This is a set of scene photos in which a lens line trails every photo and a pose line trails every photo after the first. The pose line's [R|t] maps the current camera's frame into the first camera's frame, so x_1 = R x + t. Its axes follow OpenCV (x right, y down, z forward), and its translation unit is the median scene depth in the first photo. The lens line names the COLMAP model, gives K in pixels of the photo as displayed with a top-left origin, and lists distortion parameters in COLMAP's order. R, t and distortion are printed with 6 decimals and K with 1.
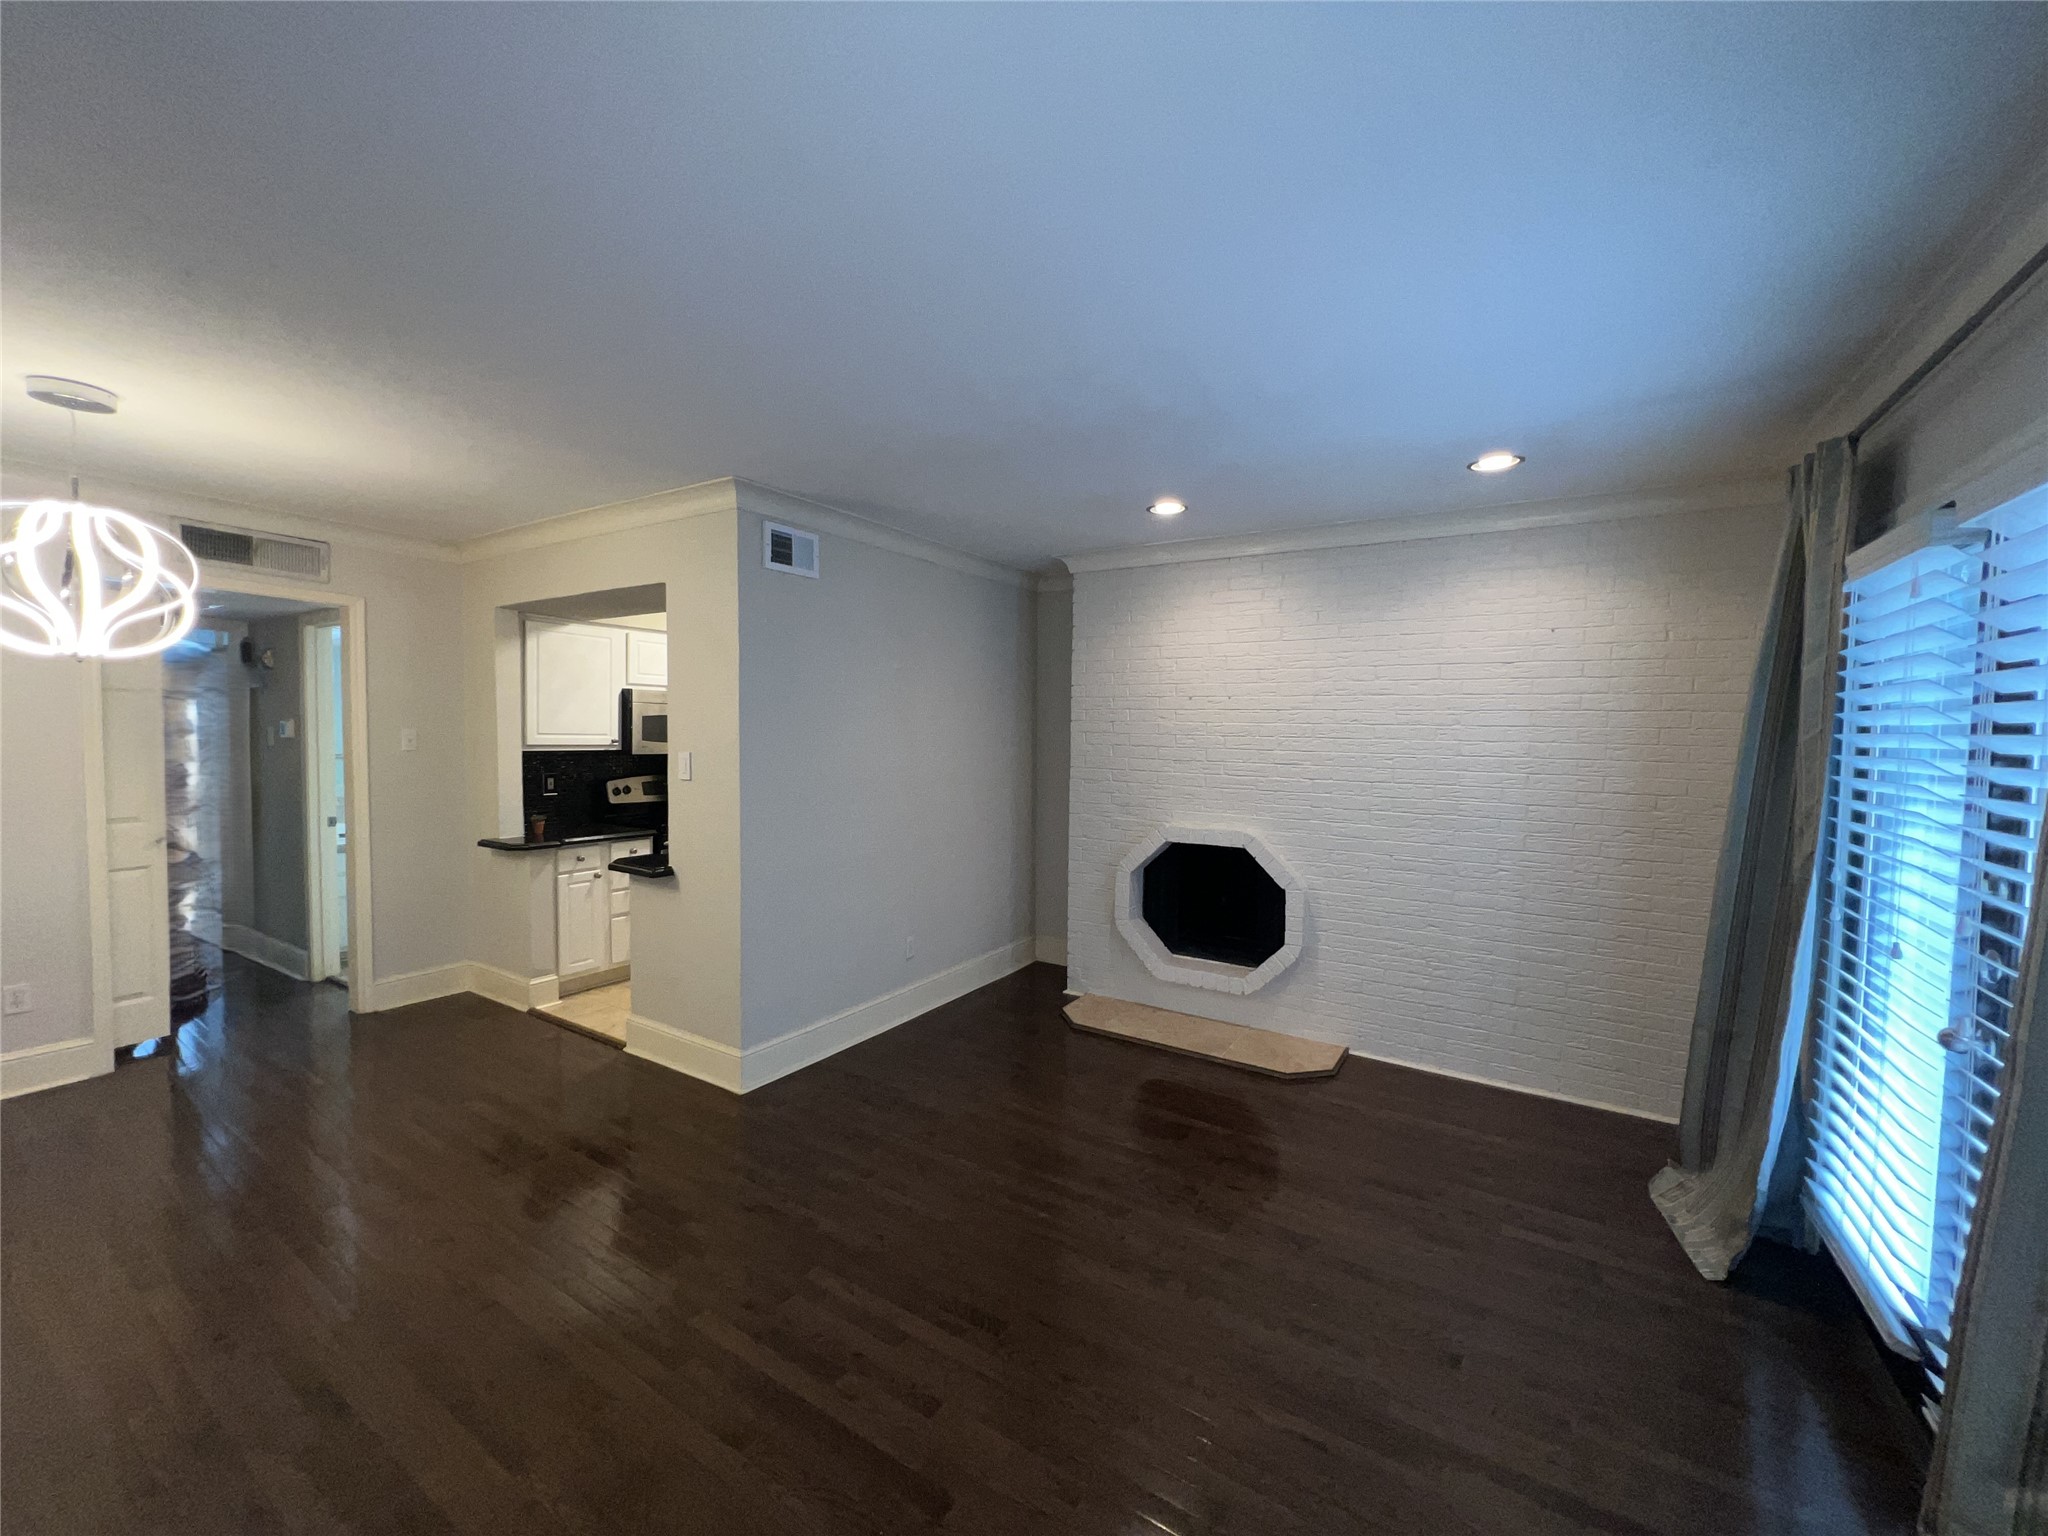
lens RADIAL K [[812.8, 0, 1024.0], [0, 812.8, 768.0], [0, 0, 1]] dist [-0.000719, -0.000193]
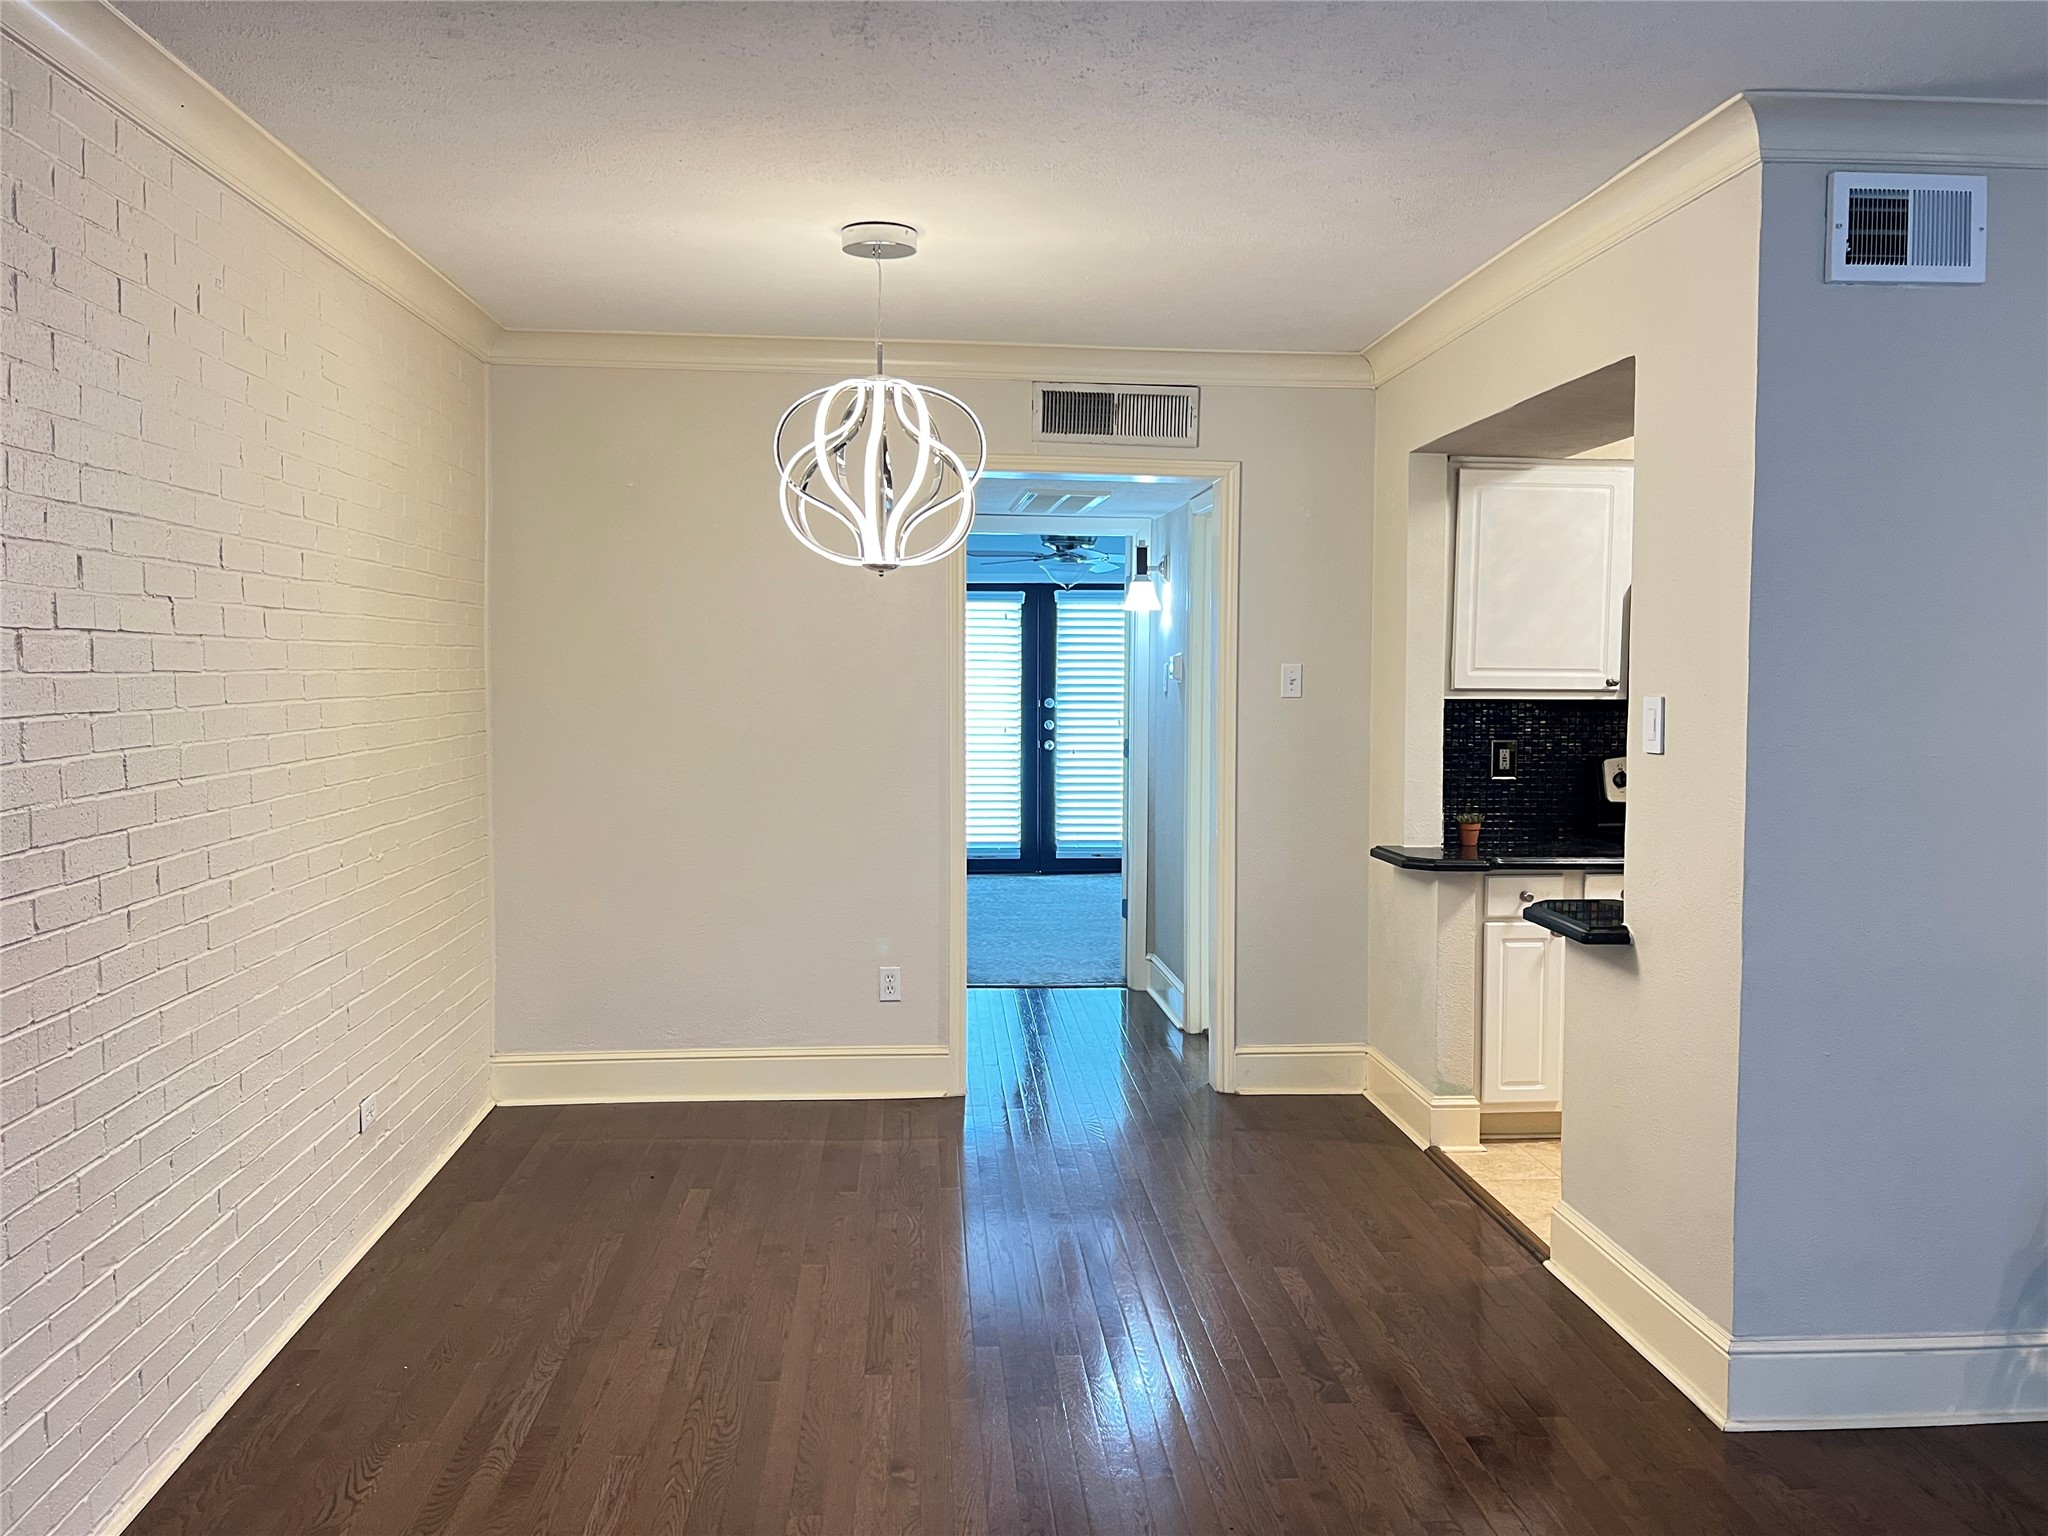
lens RADIAL K [[1544.0, 0, 1024.0], [0, 1544.0, 768.0], [0, 0, 1]] dist [0.086091, -0.126128]
pose [[0.596088, 0.038387, -0.802001, 0.102681], [-0.030159, 0.999222, 0.025411, 0.010469], [0.802353, 0.009040, 0.596782, 0.122264]]
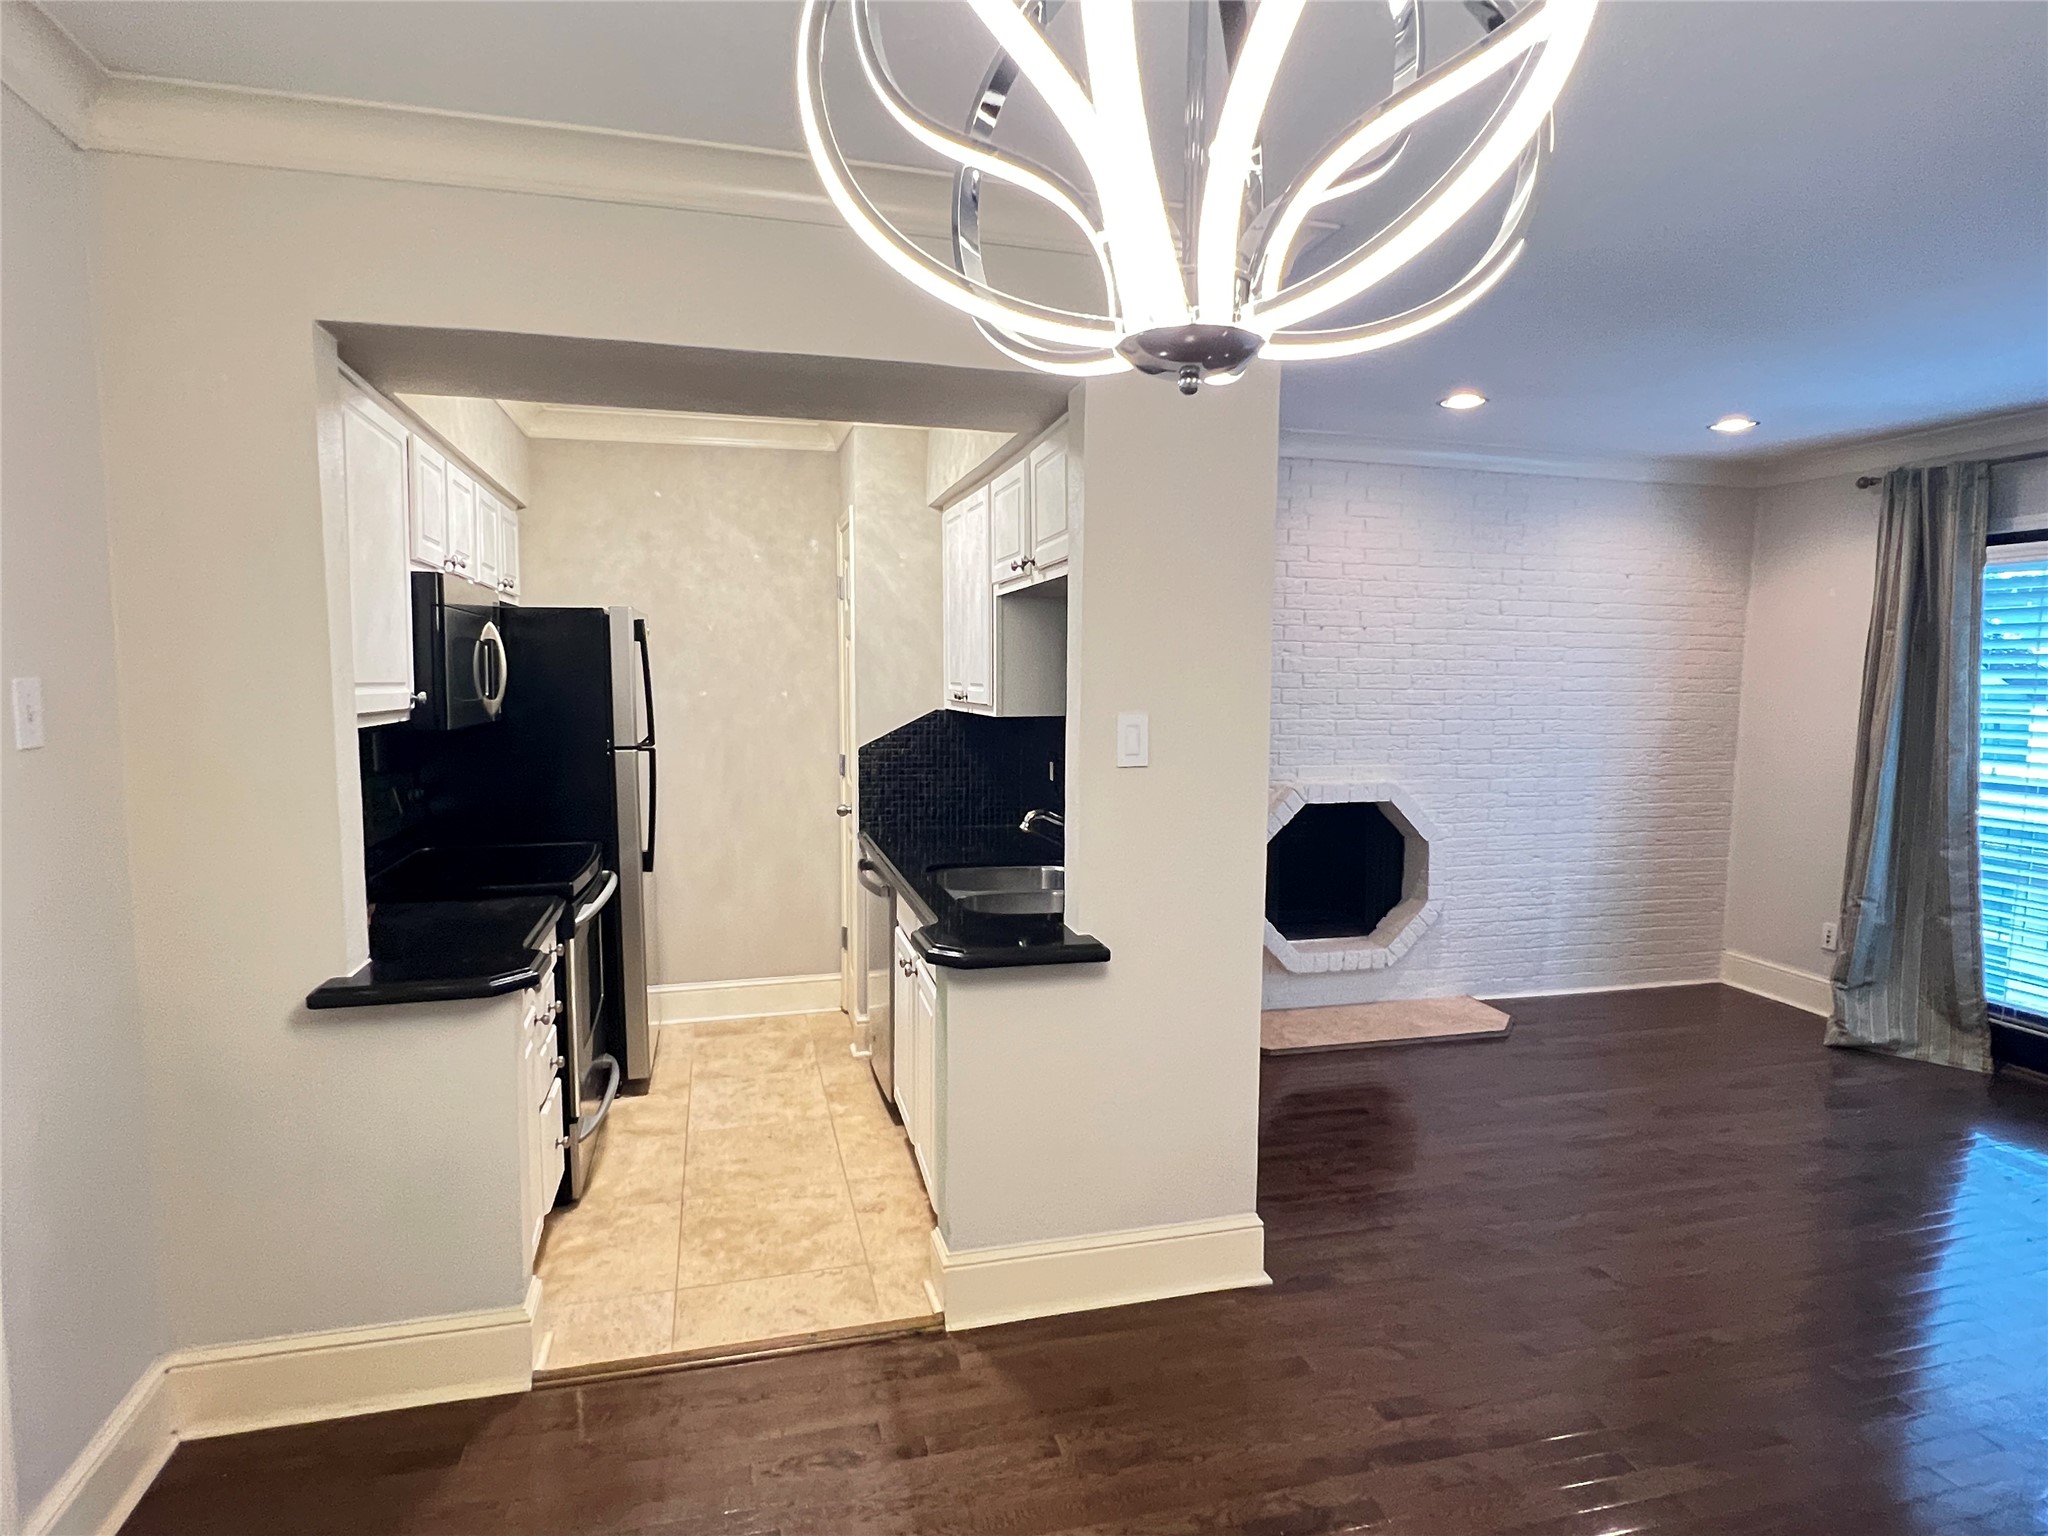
lens RADIAL K [[1075.9, 0, 1024.0], [0, 1075.9, 768.0], [0, 0, 1]] dist [-0.000516, 0.000028]
pose [[0.684594, -0.072348, 0.725326, -0.895412], [0.034265, 0.997156, 0.067121, -0.030870], [-0.728119, -0.021098, 0.685126, 0.525363]]
